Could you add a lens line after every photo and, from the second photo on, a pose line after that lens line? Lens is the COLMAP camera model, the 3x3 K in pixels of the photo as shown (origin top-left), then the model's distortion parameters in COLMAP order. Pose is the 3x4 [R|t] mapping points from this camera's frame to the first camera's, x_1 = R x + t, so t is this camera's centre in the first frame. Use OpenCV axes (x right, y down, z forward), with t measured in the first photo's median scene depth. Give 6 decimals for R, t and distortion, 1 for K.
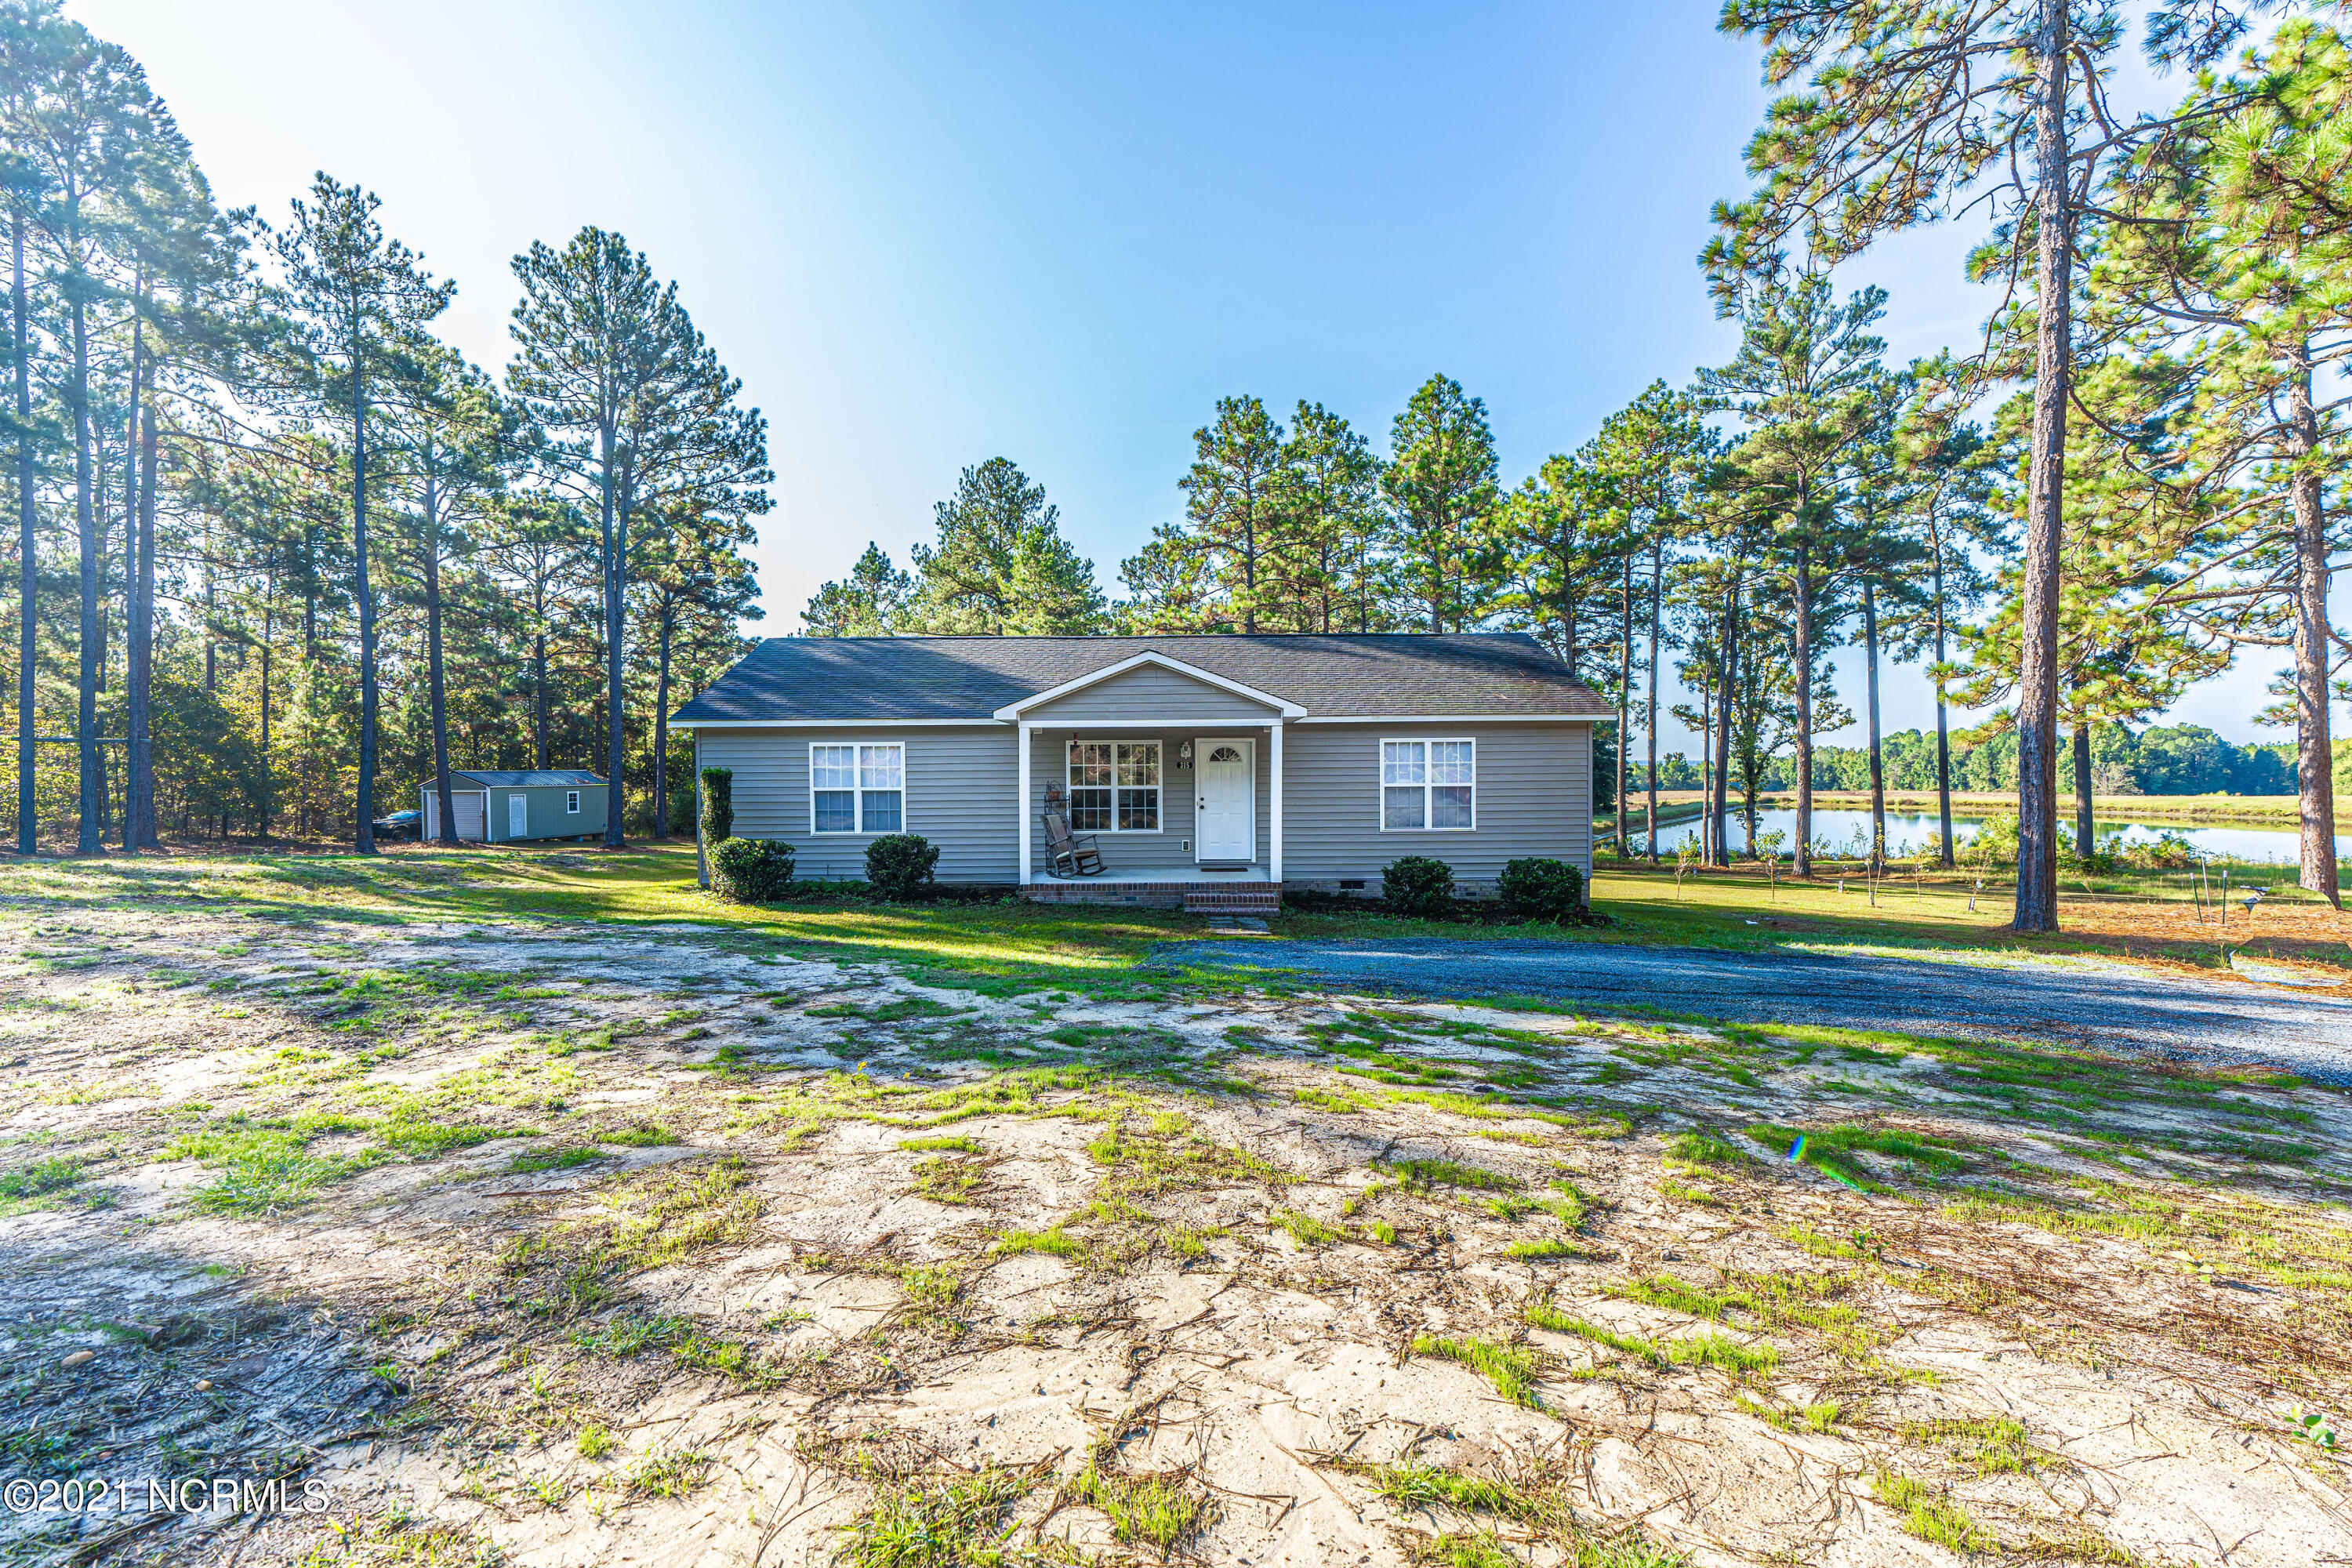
lens RADIAL K [[1060.5, 0, 1165.0], [0, 1060.5, 794.6], [0, 0, 1]] dist [-0.004770, -0.000082]
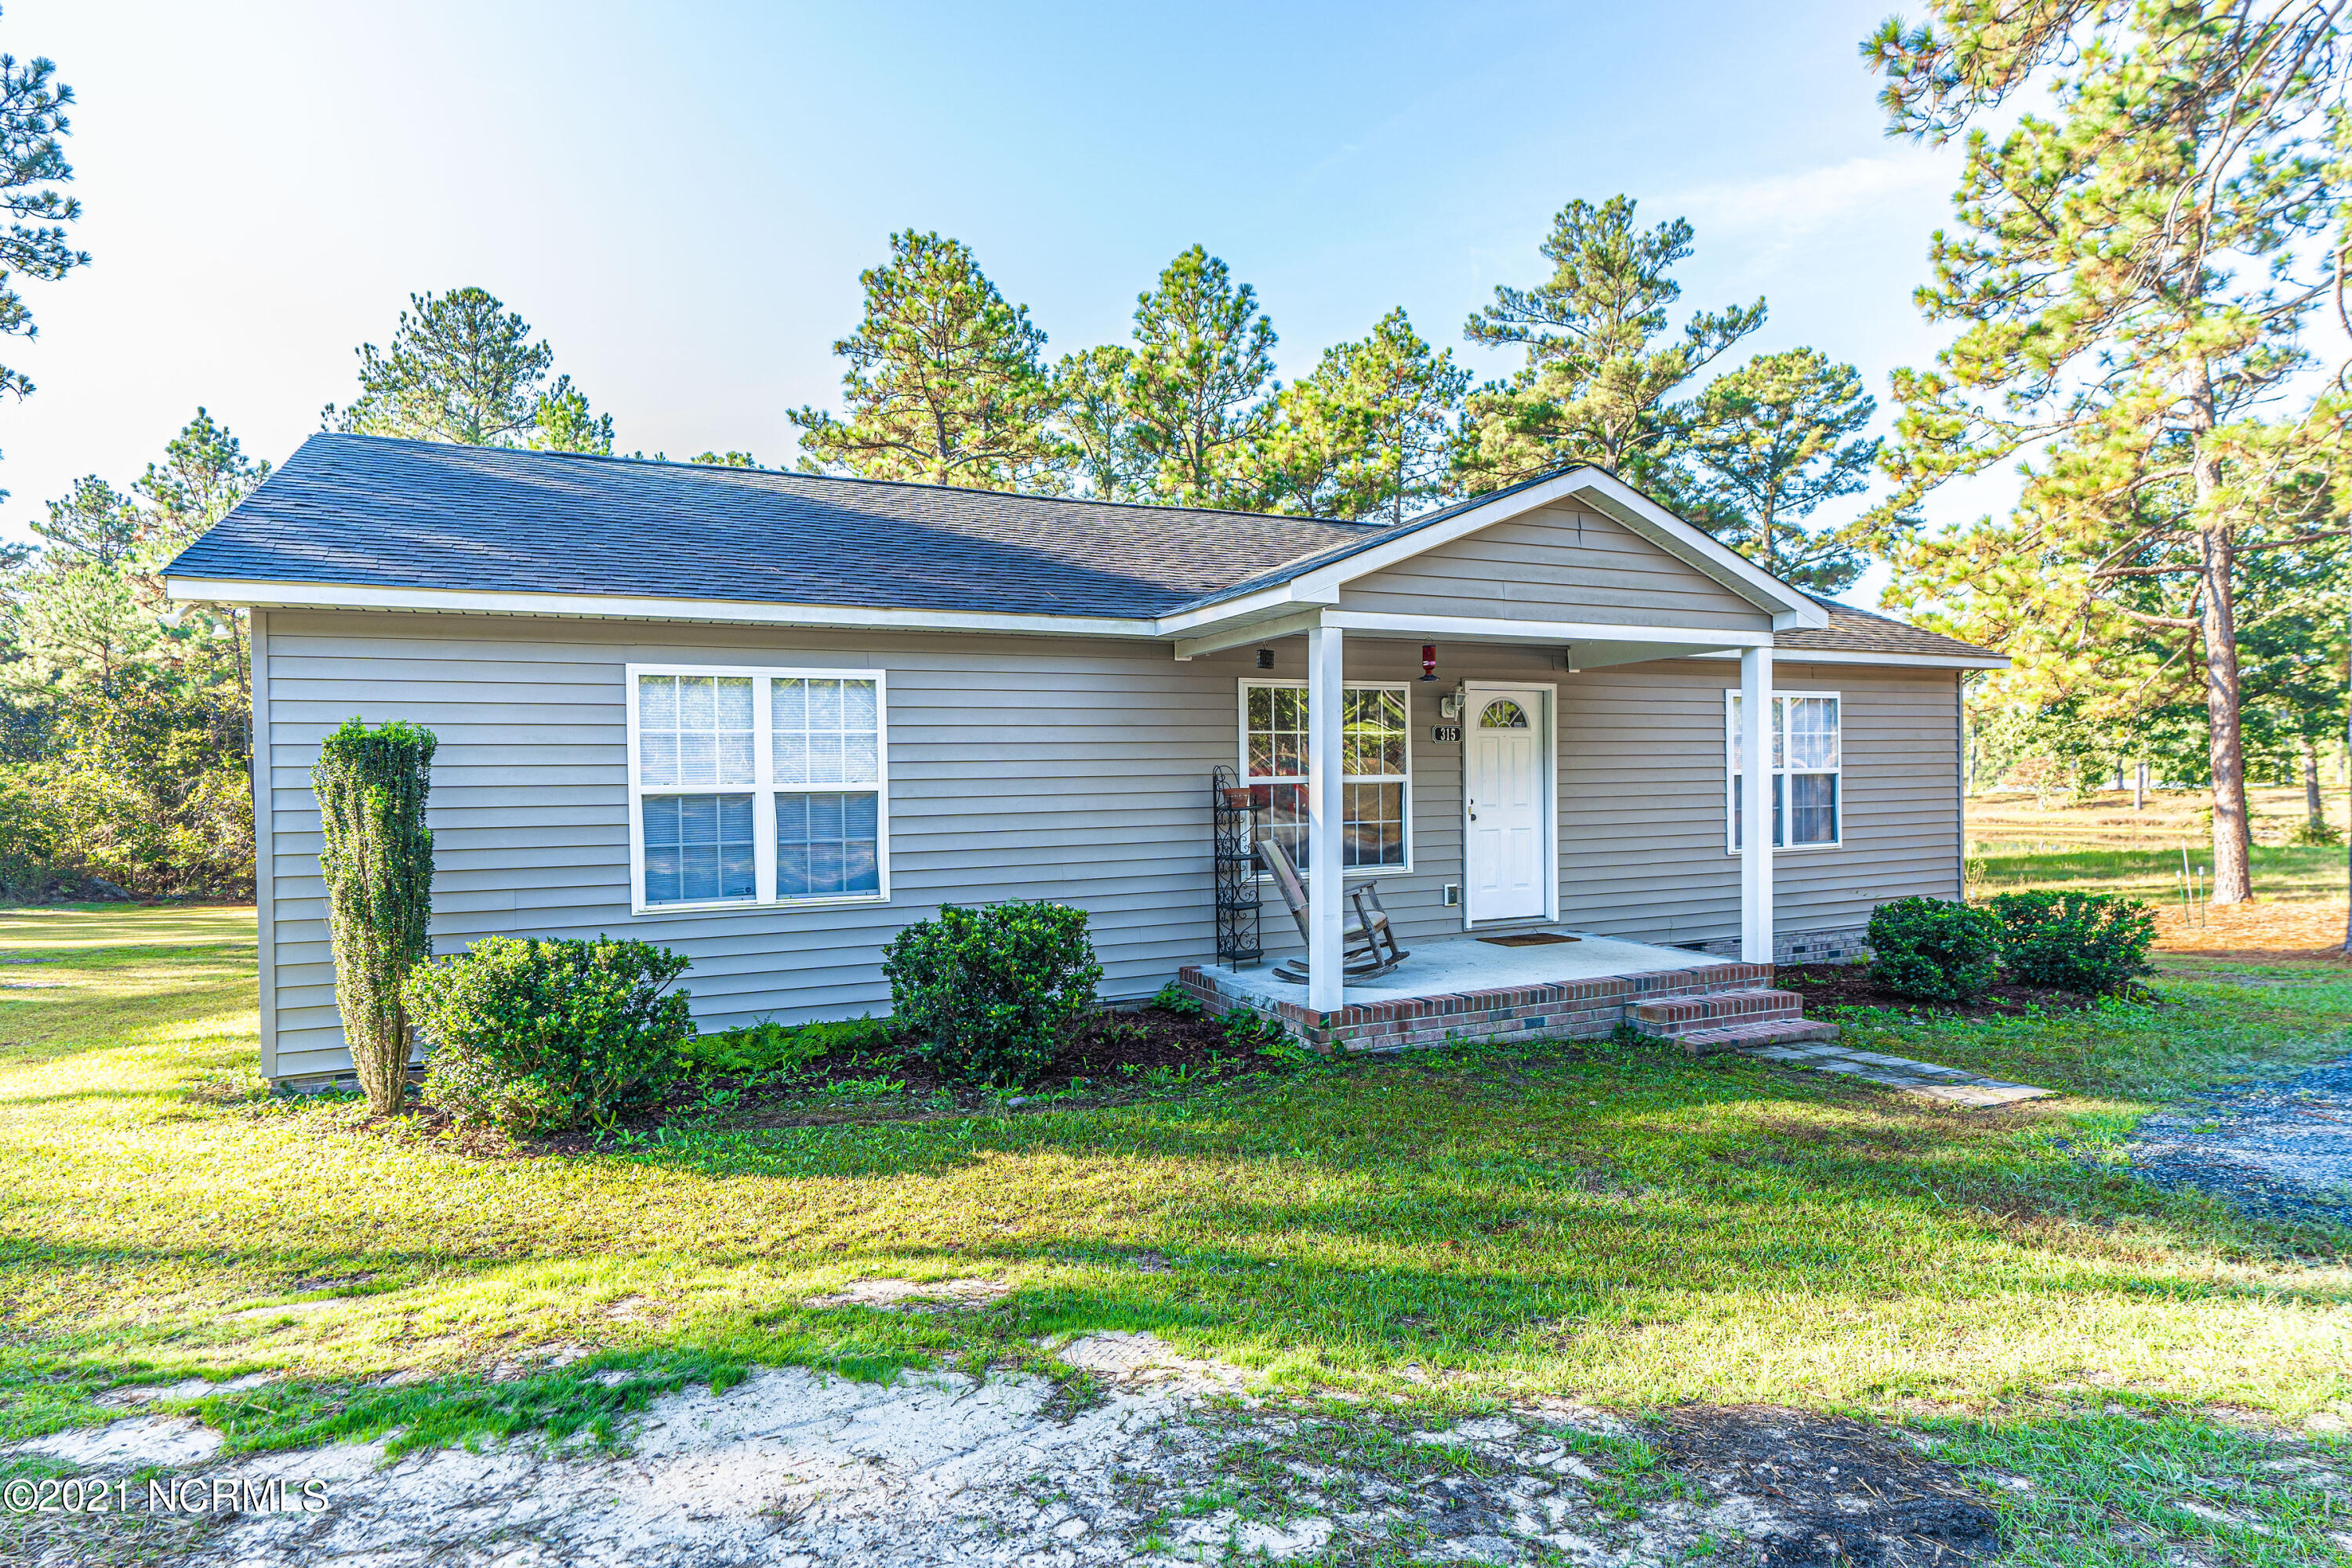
lens RADIAL K [[1240.2, 0, 1164.2], [0, 1240.2, 800.9], [0, 0, 1]] dist [-0.004455, 0.002427]
pose [[0.904536, -0.014765, 0.426141, -0.159020], [0.018829, 0.999809, -0.005326, 0.001986], [-0.425981, 0.012842, 0.904641, 0.240619]]
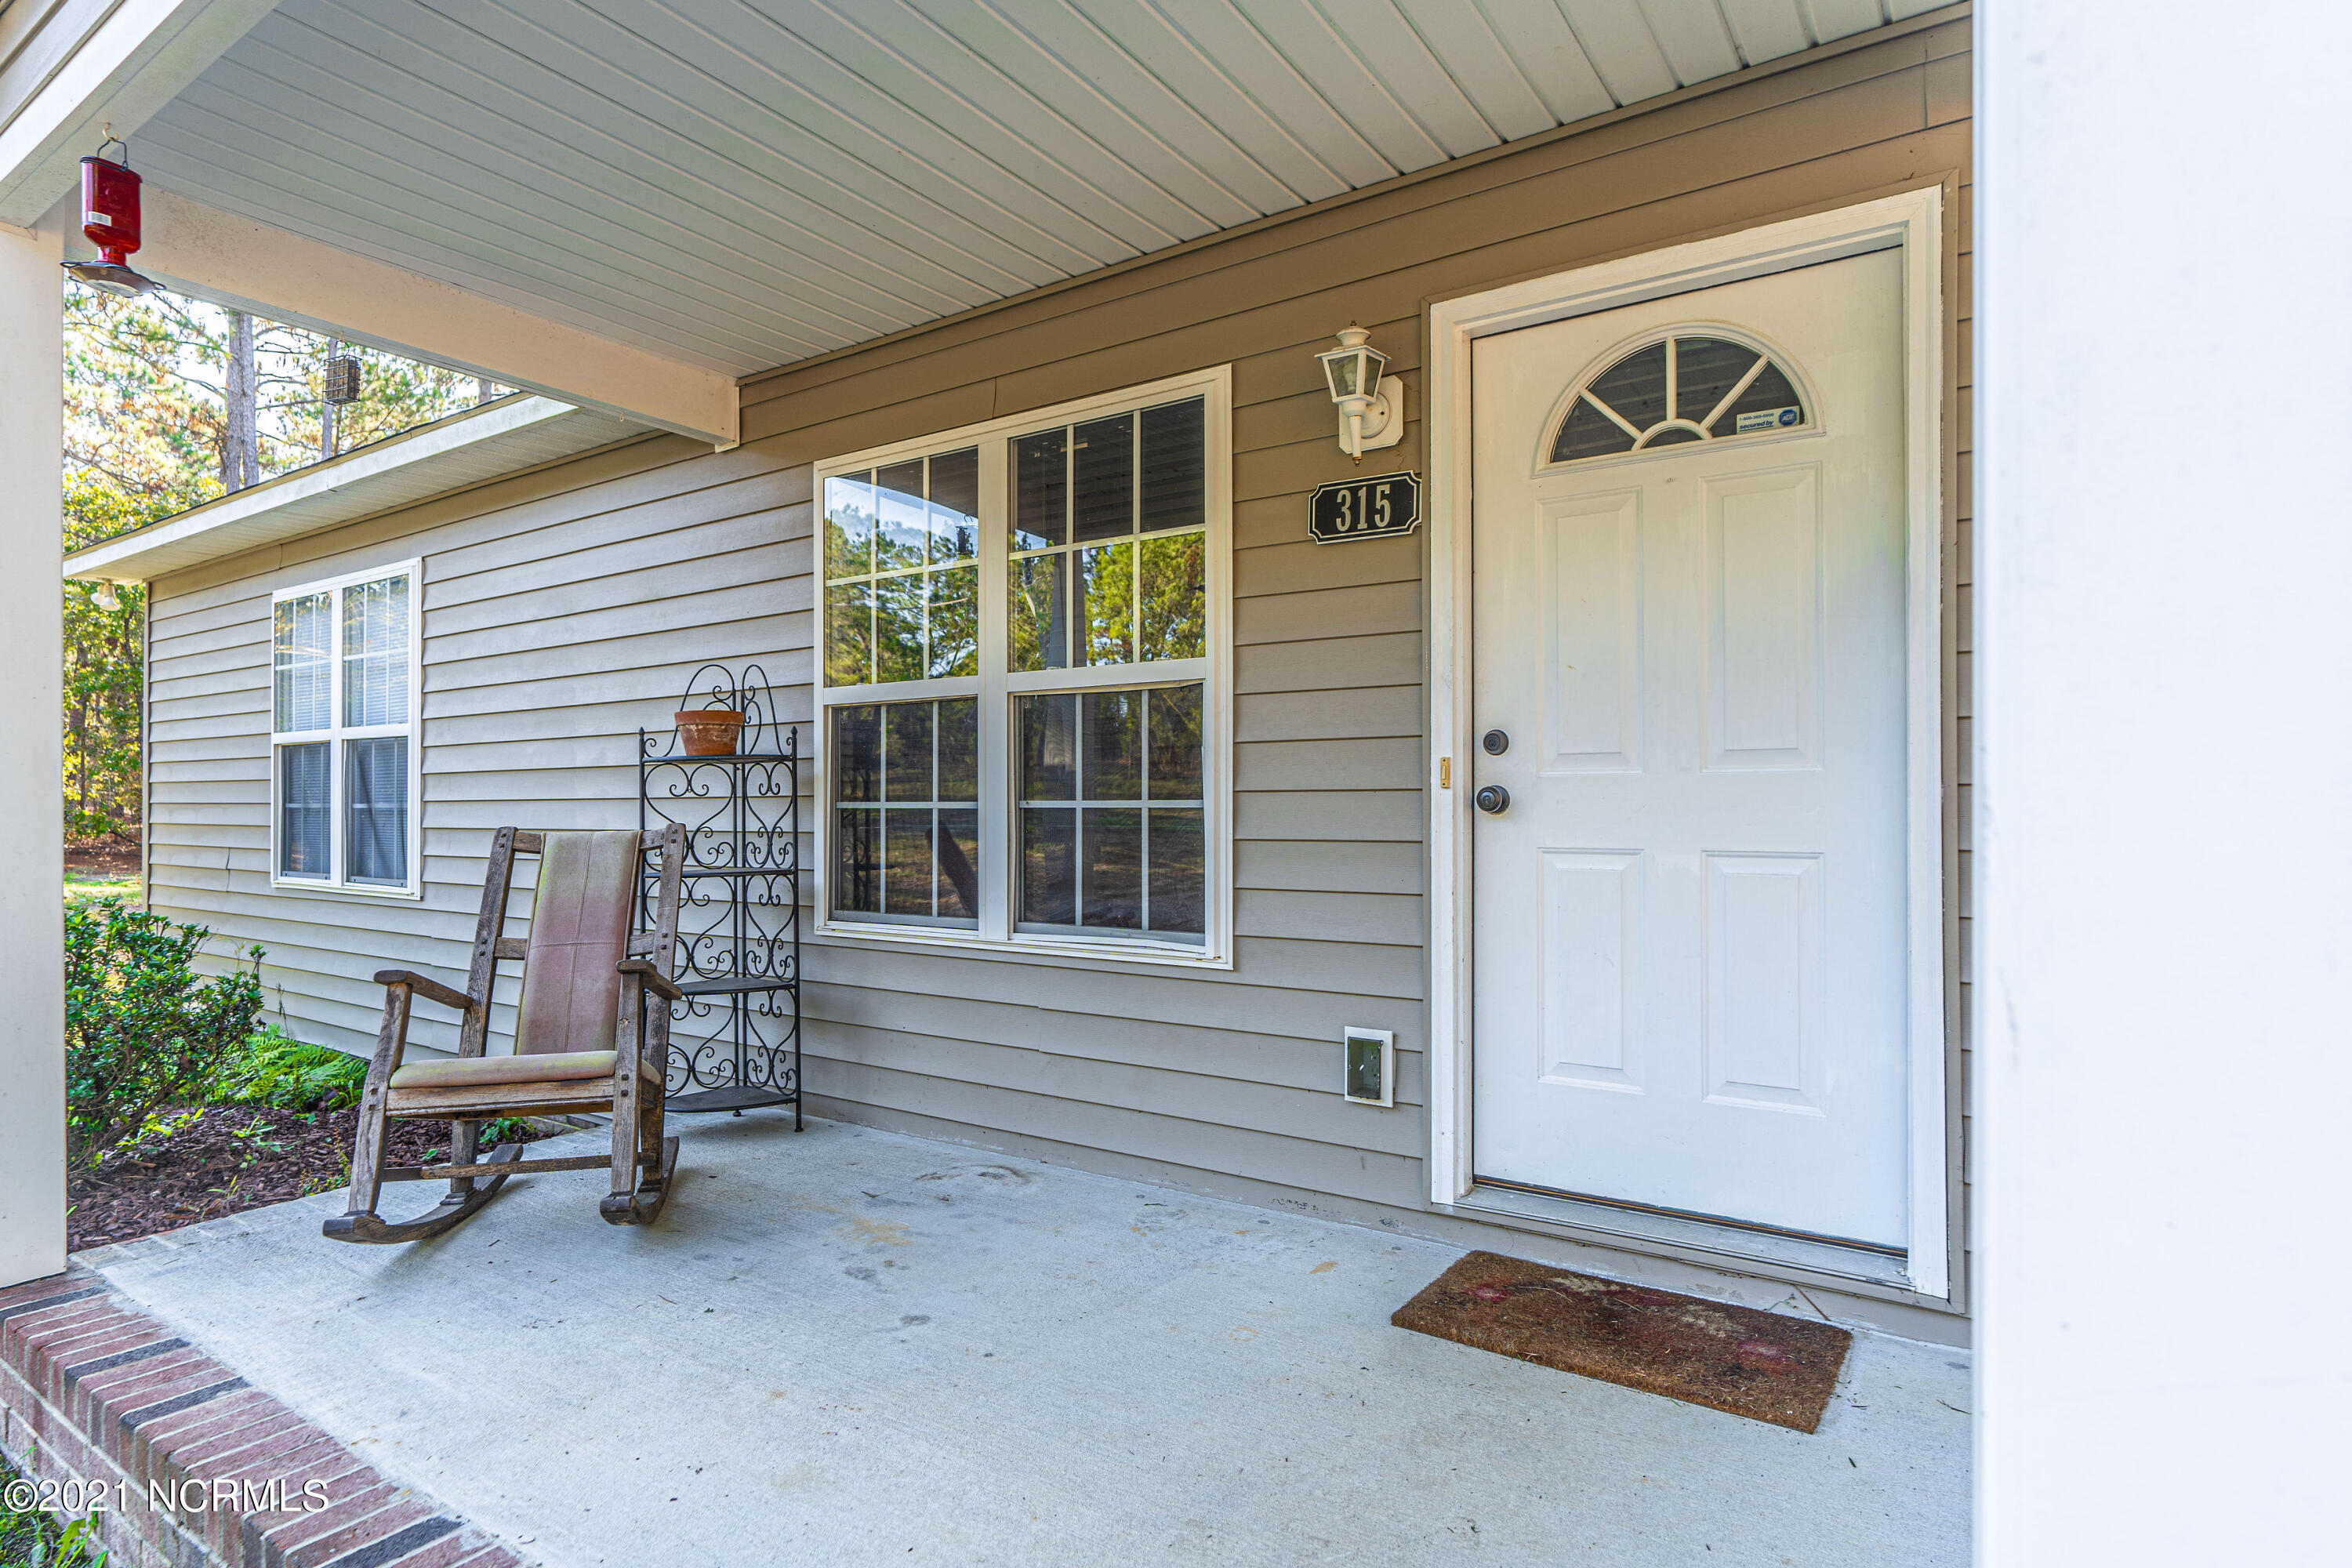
lens RADIAL K [[1229.2, 0, 1161.0], [0, 1229.2, 797.5], [0, 0, 1]] dist [-0.004294, 0.000277]
pose [[0.827442, 0.001005, -0.561550, 0.040543], [-0.018127, 0.999525, -0.024922, 0.007403], [0.561258, 0.030801, 0.827067, 0.384728]]
